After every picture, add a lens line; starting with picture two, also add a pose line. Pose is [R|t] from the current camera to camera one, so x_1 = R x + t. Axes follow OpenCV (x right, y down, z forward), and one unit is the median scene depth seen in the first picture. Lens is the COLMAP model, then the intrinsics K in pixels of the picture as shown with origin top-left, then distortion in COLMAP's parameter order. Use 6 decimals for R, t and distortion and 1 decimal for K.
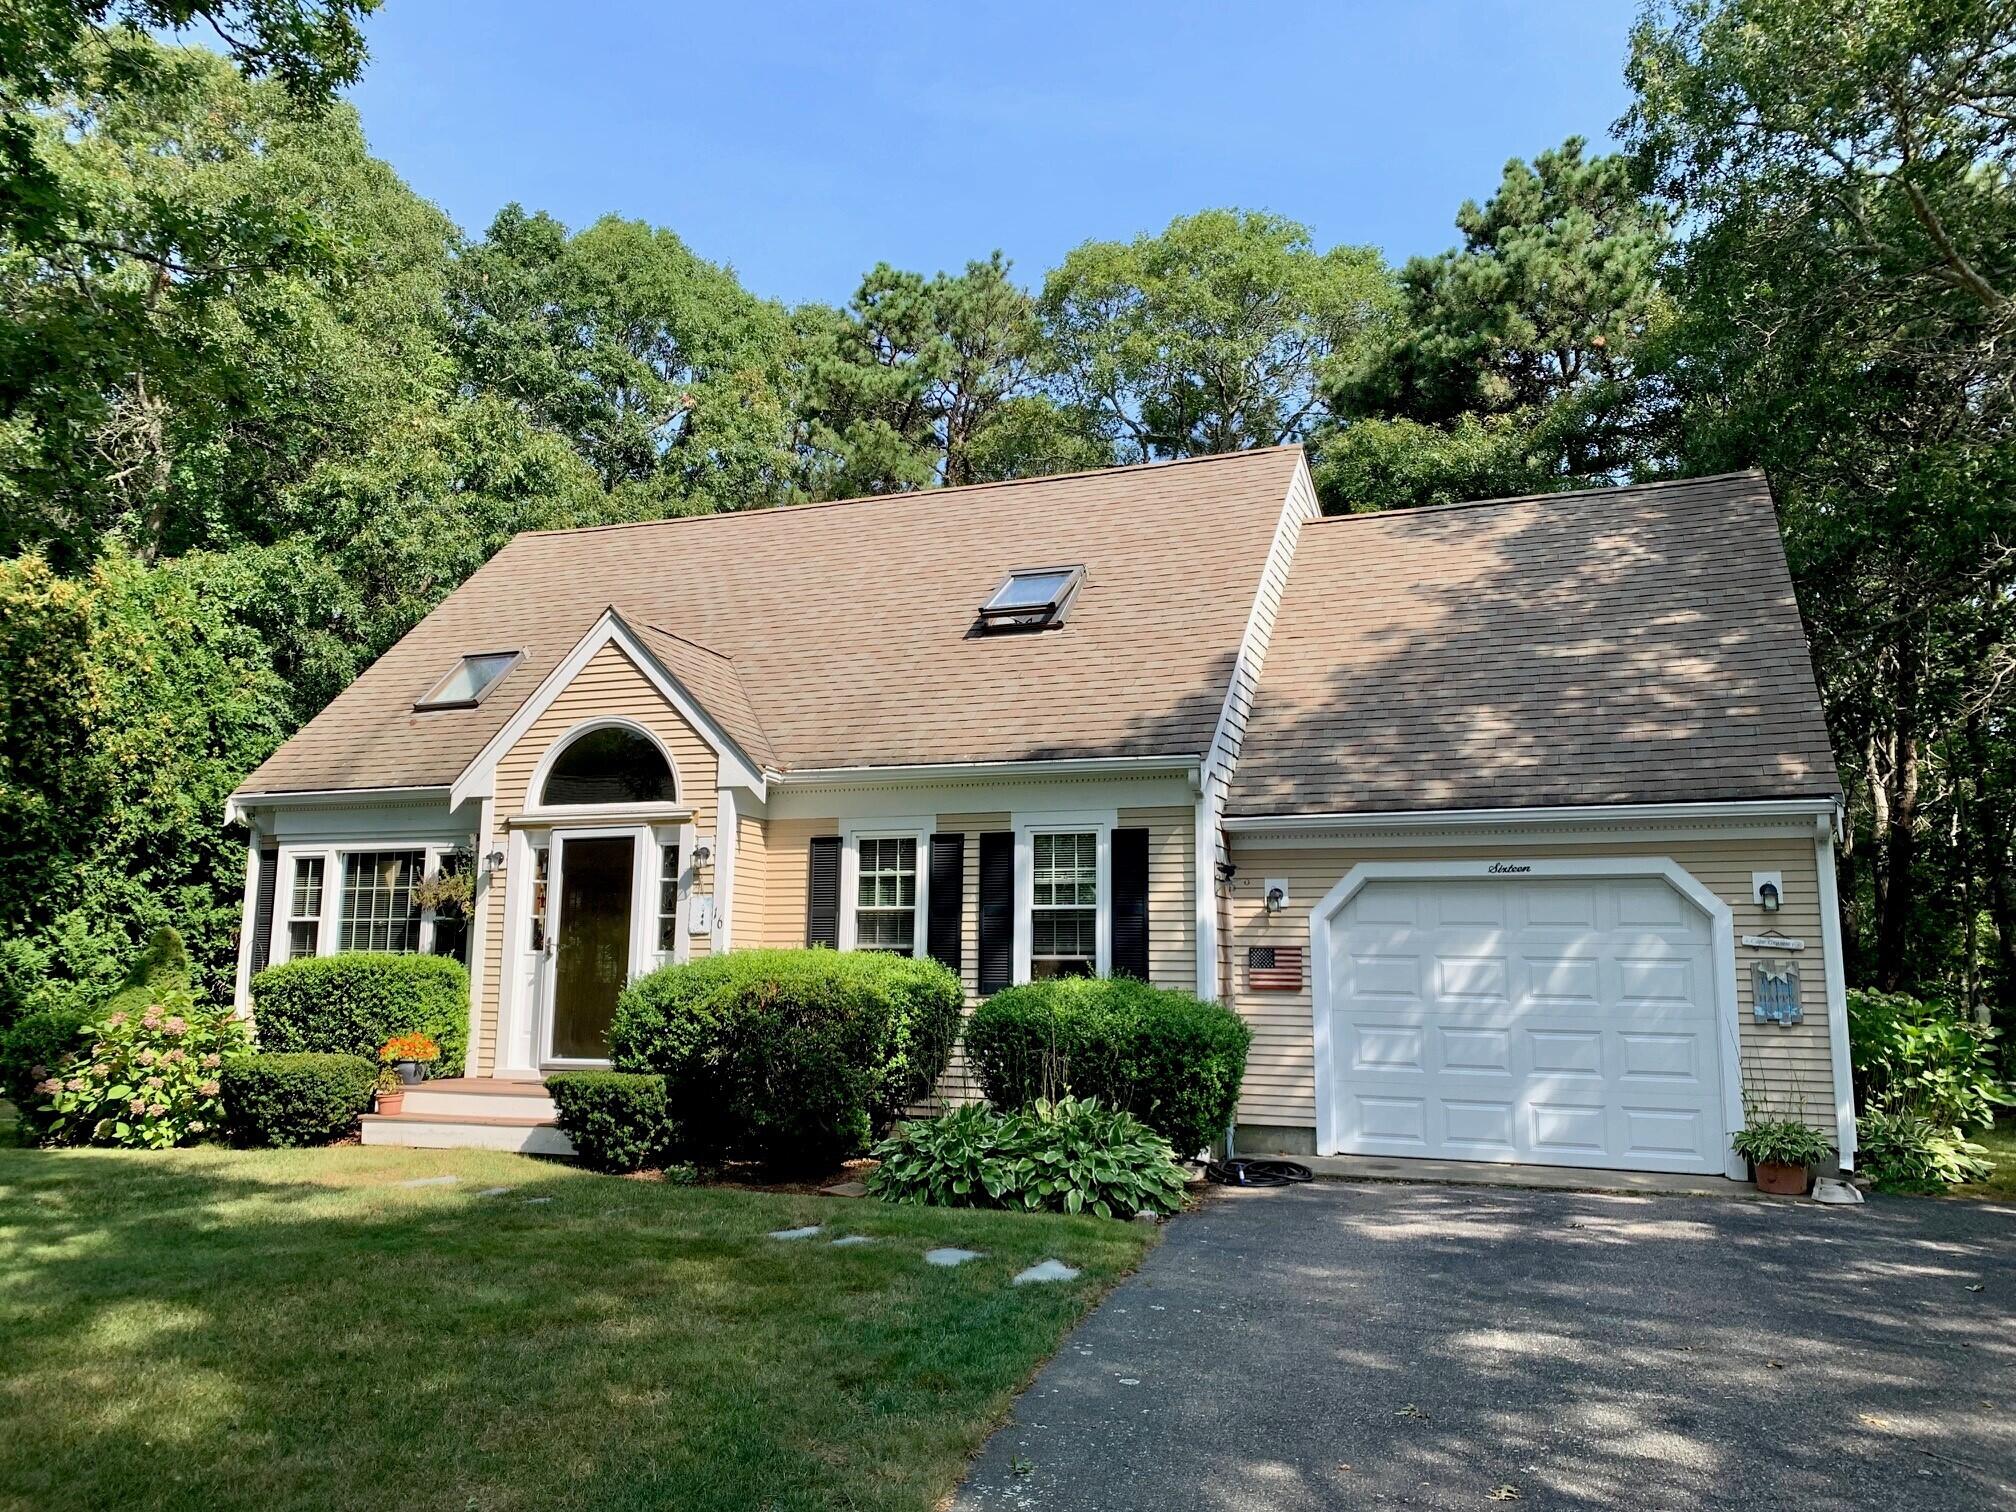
lens RADIAL K [[1515.3, 0, 986.7], [0, 1515.3, 749.2], [0, 0, 1]] dist [0.058571, -0.092455]
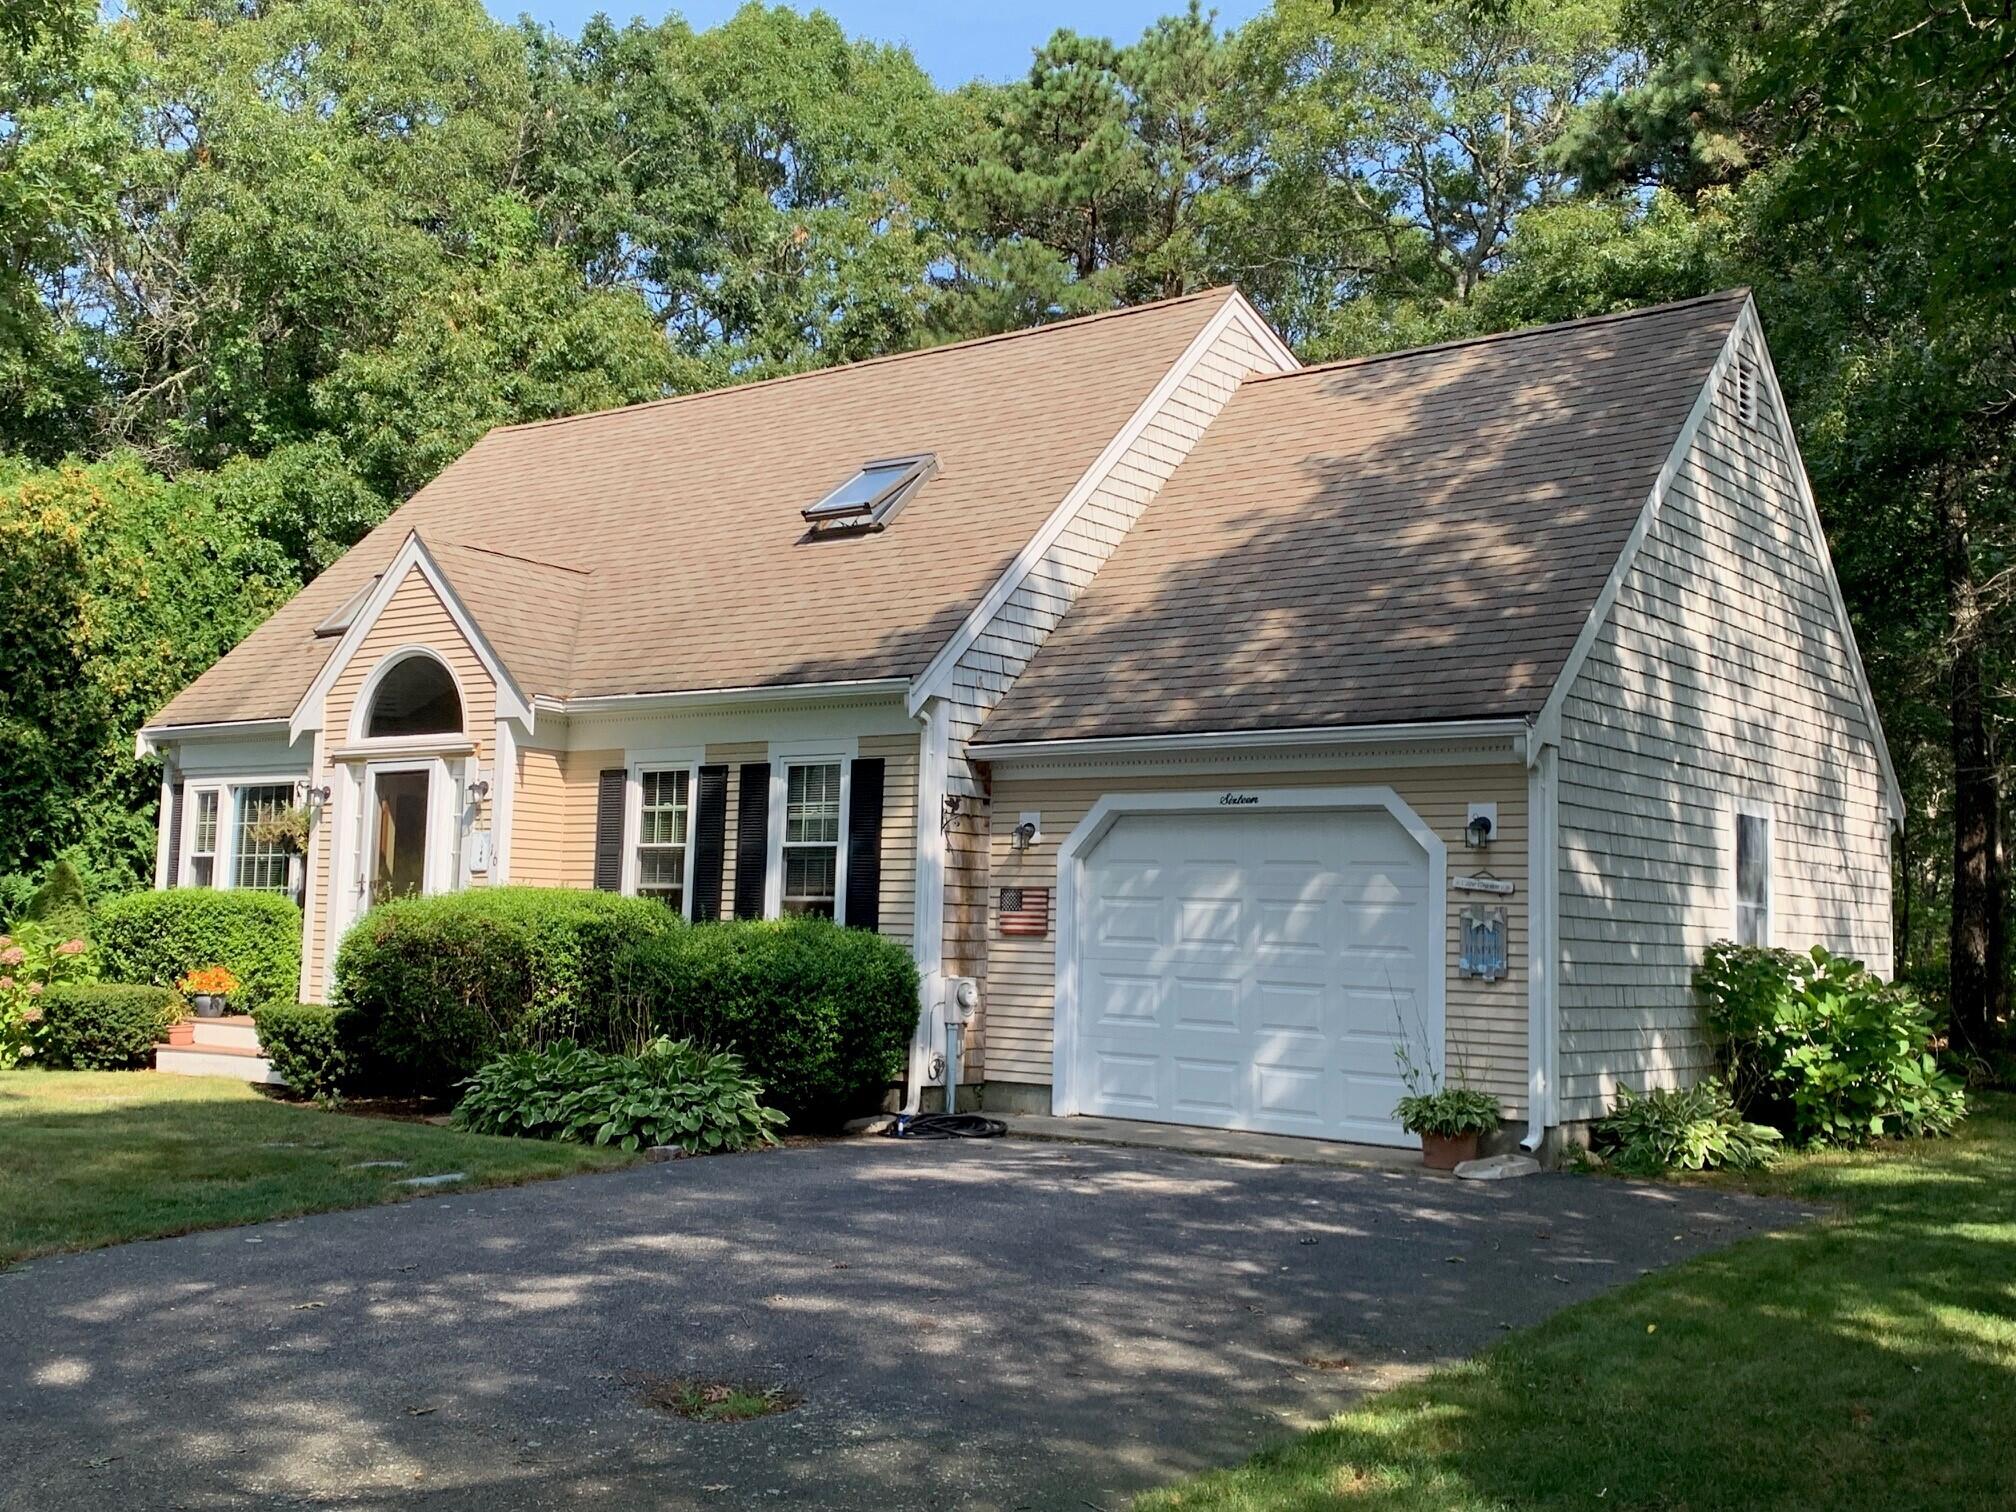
lens RADIAL K [[2029.4, 0, 960.6], [0, 2029.4, 762.3], [0, 0, 1]] dist [0.122268, -0.322562]
pose [[0.961653, -0.009591, -0.274102, 0.445367], [0.027017, 0.997840, 0.059871, -0.015821], [0.272936, -0.064981, 0.959835, -0.148032]]
